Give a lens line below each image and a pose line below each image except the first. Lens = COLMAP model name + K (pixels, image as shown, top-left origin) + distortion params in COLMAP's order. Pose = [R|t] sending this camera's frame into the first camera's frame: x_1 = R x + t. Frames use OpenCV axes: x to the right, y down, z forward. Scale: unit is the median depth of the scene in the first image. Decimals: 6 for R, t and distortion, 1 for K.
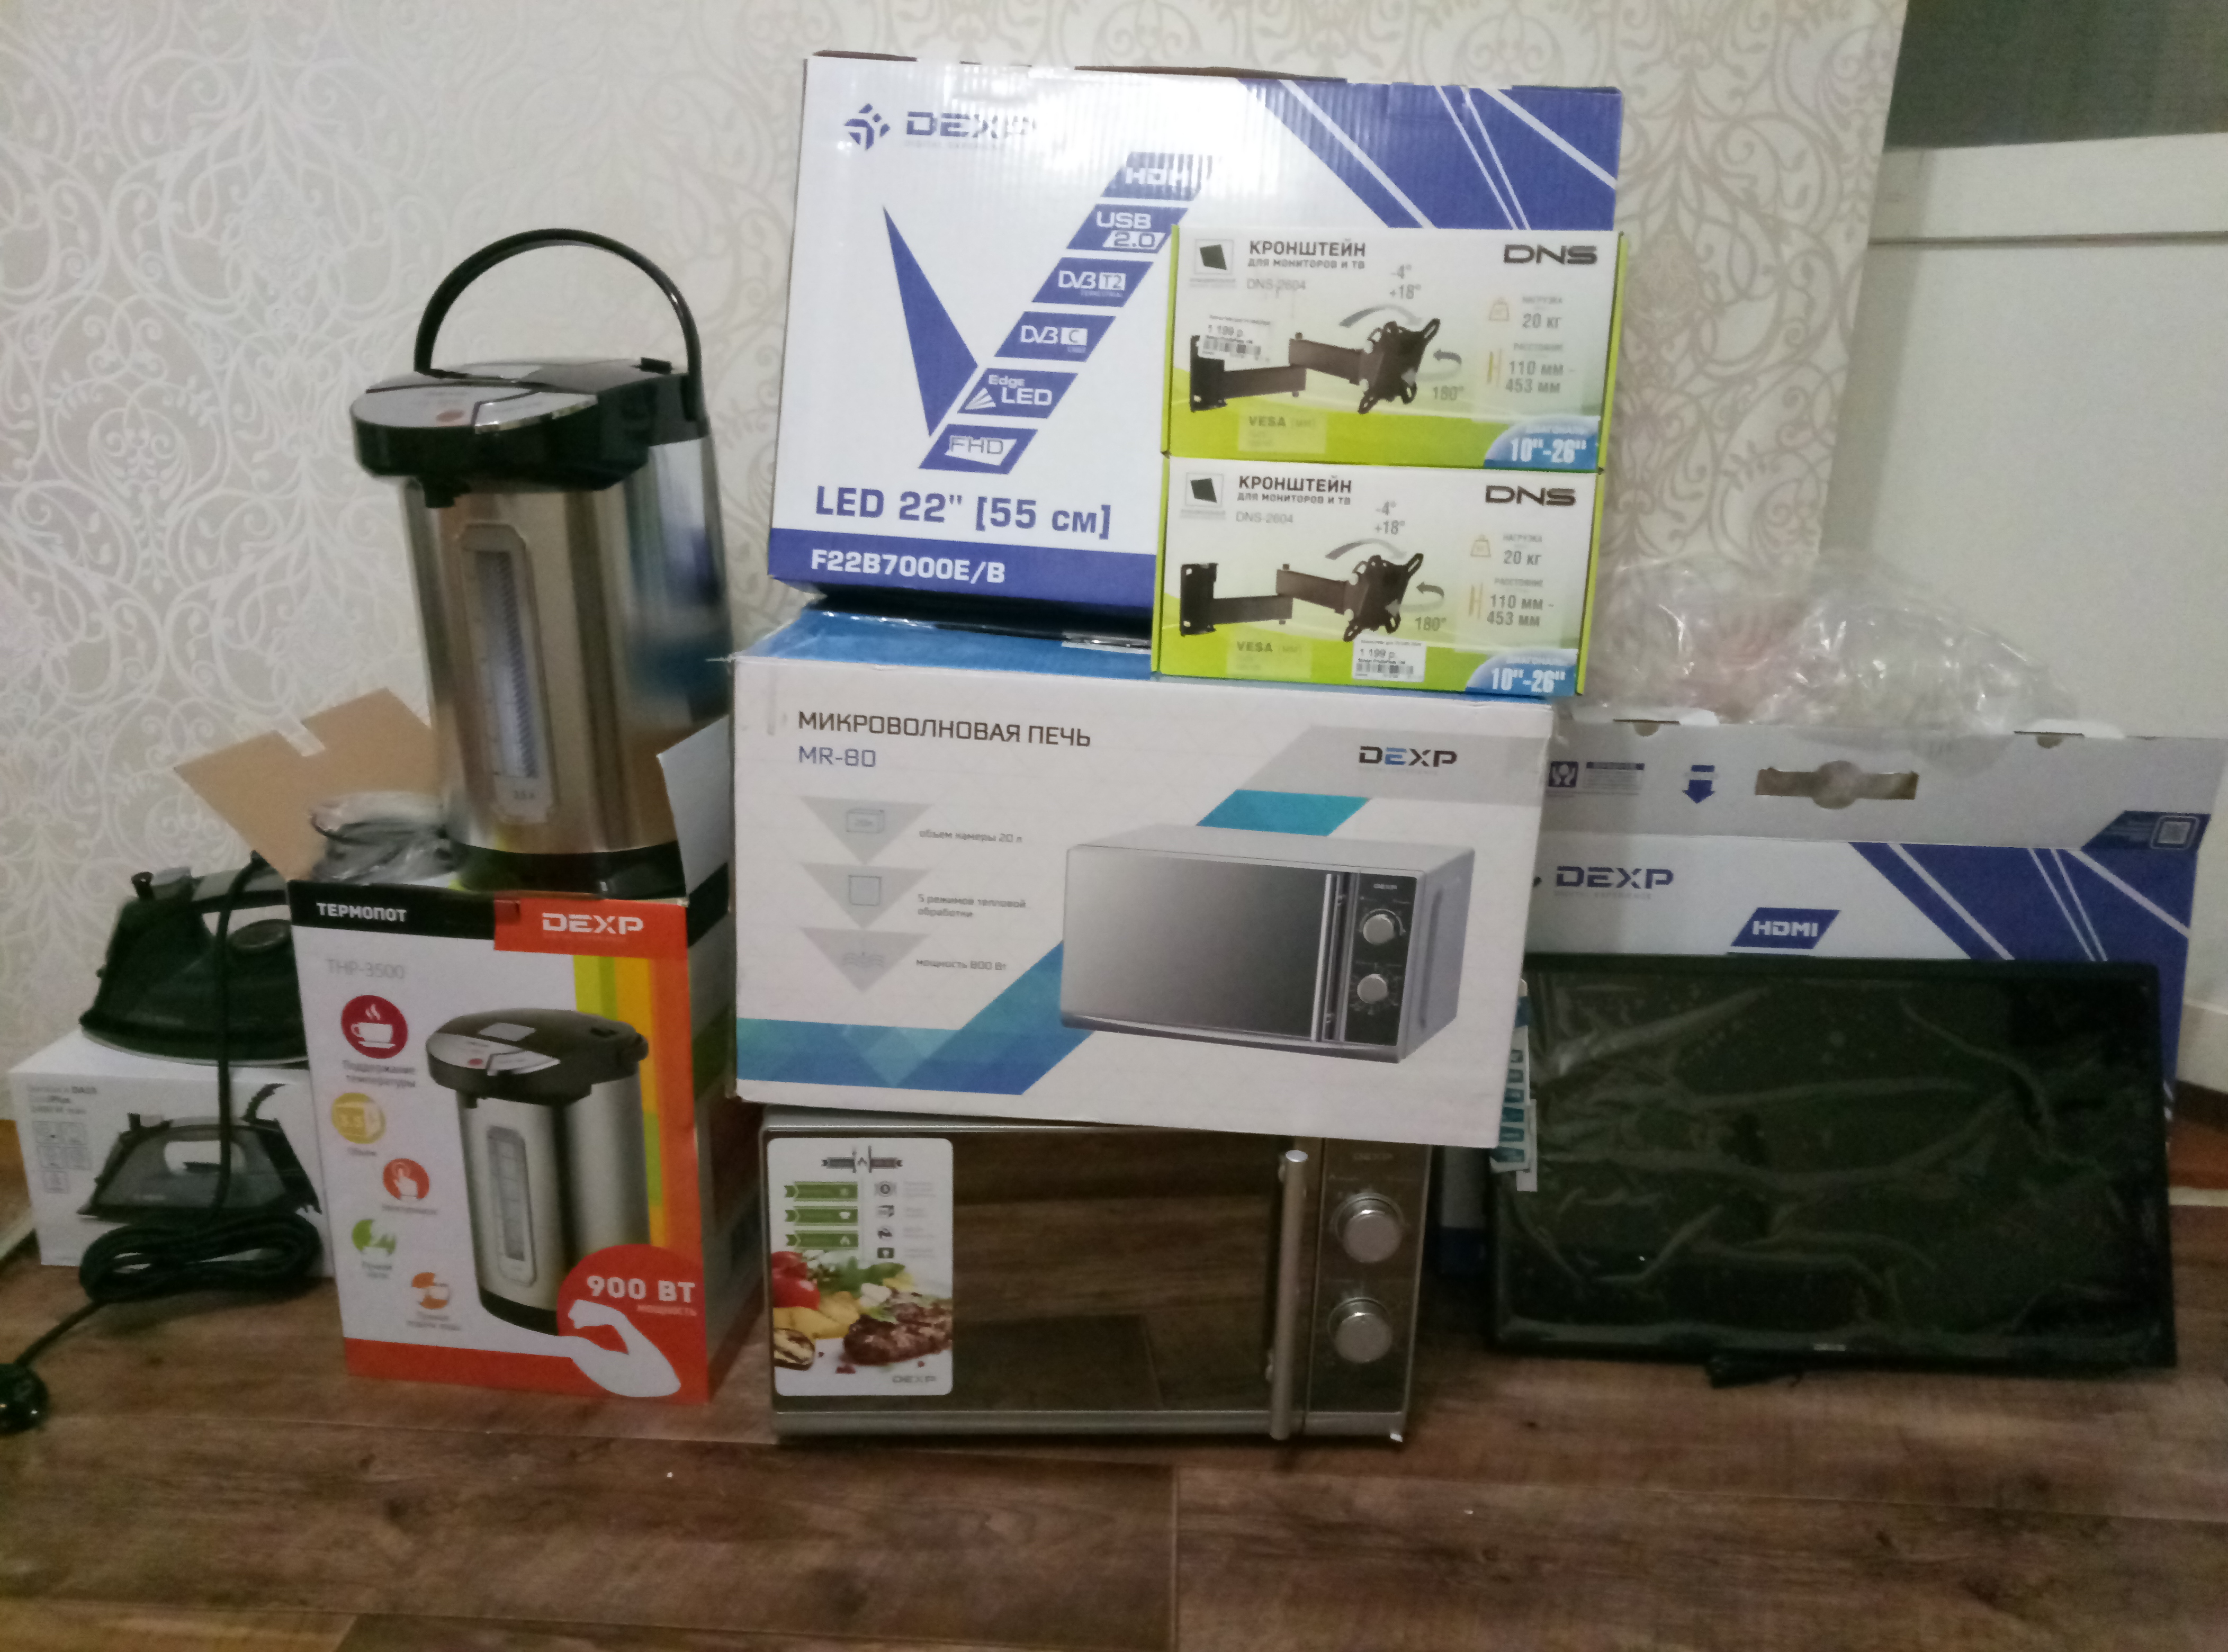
lens RADIAL K [[1621.1, 0, 1114.0], [0, 1621.1, 826.0], [0, 0, 1]] dist [0.053673, -0.041105]
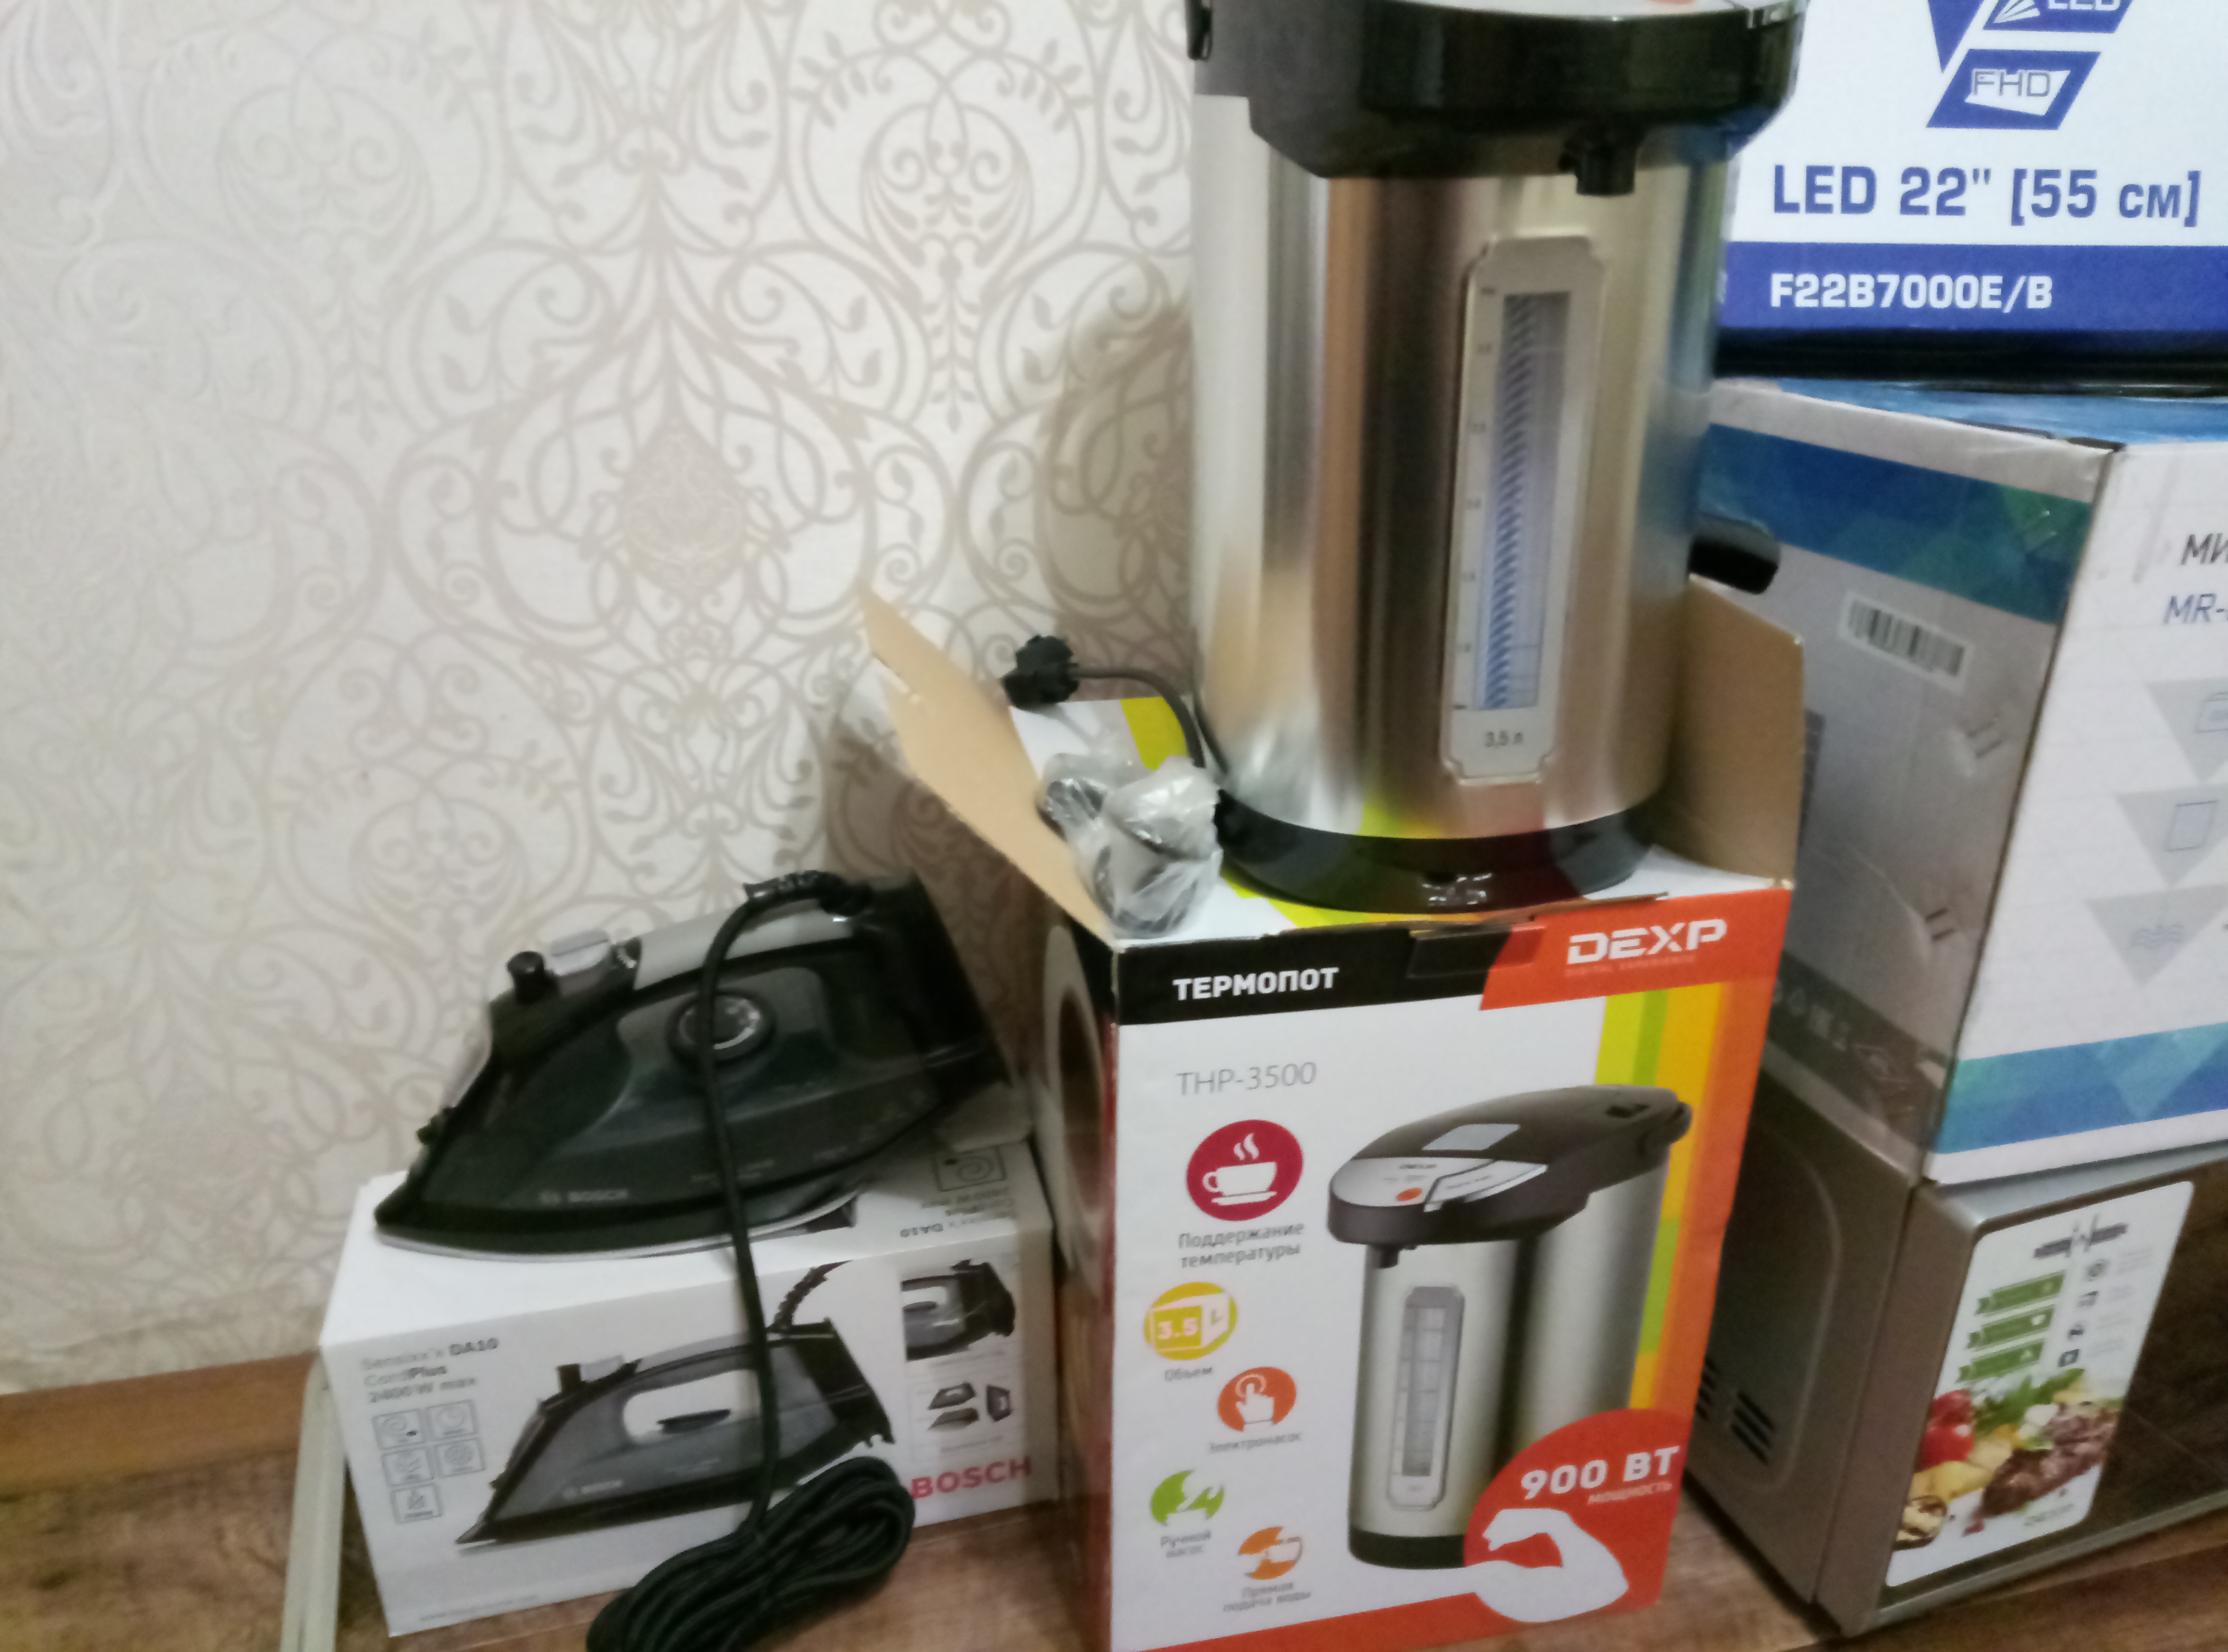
lens RADIAL K [[1621.1, 0, 1114.0], [0, 1621.1, 826.0], [0, 0, 1]] dist [0.053673, -0.041105]
pose [[0.948988, -0.142564, 0.281241, -0.640346], [0.108704, 0.985190, 0.132605, -0.077042], [-0.295980, -0.095268, 0.950431, 0.485423]]
